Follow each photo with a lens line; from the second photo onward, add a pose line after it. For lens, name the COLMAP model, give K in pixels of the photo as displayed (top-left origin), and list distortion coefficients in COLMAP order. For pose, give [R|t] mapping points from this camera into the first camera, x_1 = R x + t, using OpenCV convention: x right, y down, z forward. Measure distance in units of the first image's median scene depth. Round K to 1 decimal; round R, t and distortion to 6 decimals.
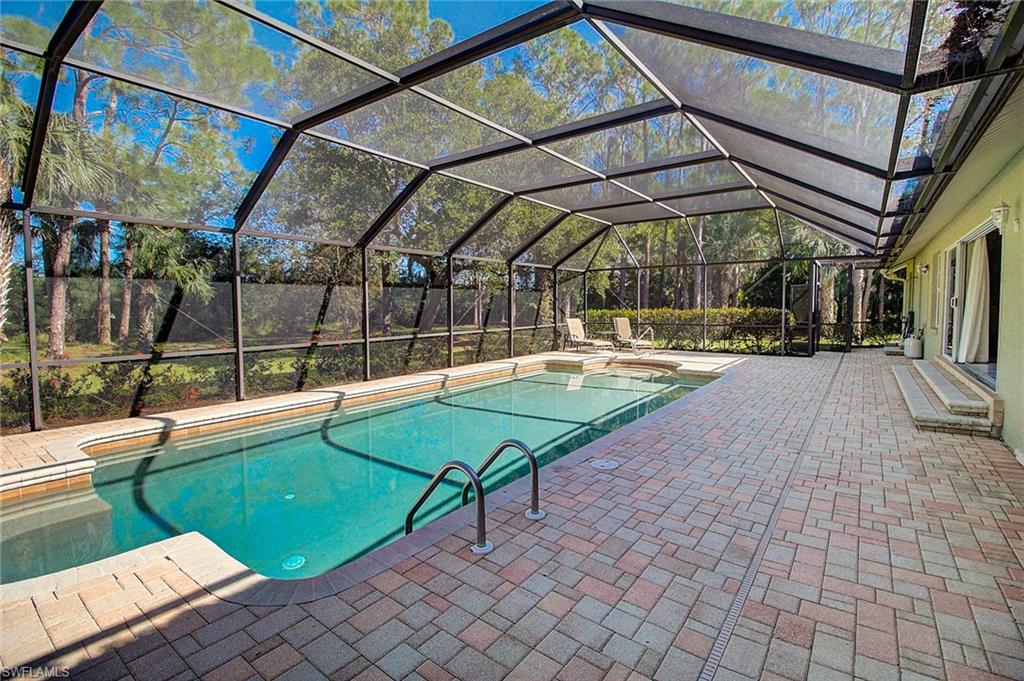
lens RADIAL K [[483.5, 0, 513.7], [0, 483.5, 329.2], [0, 0, 1]] dist [0.000423, -0.017892]
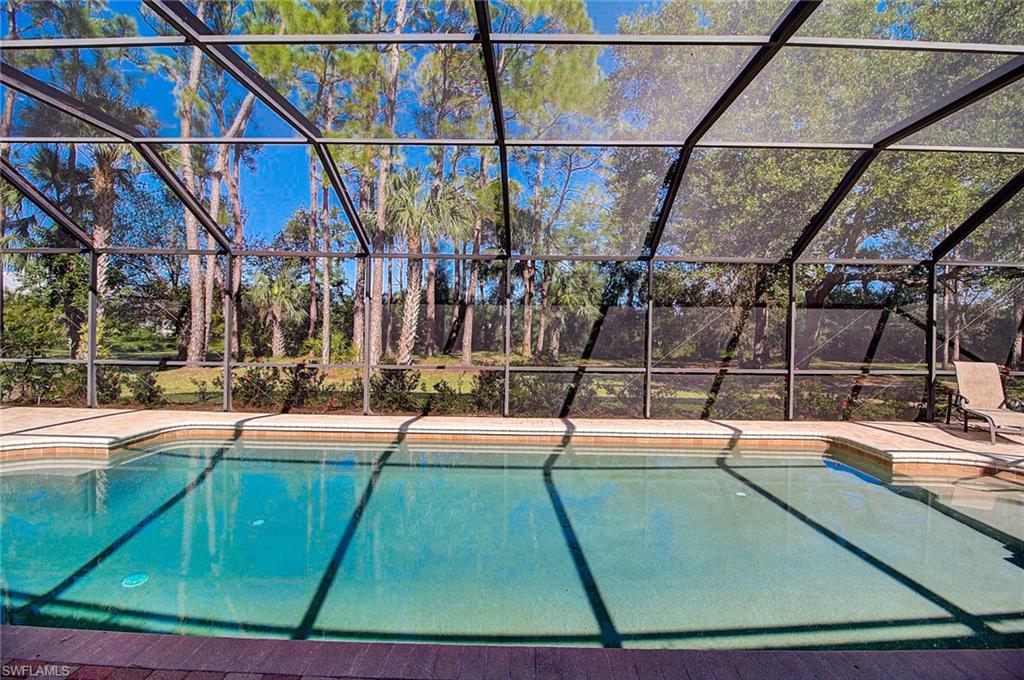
lens RADIAL K [[482.7, 0, 515.1], [0, 482.7, 323.5], [0, 0, 1]] dist [-0.000015, 0.000042]
pose [[0.582213, 0.007484, -0.813002, 0.161271], [-0.058376, 0.997762, -0.032620, -0.011839], [0.810938, 0.066452, 0.581346, 0.221093]]
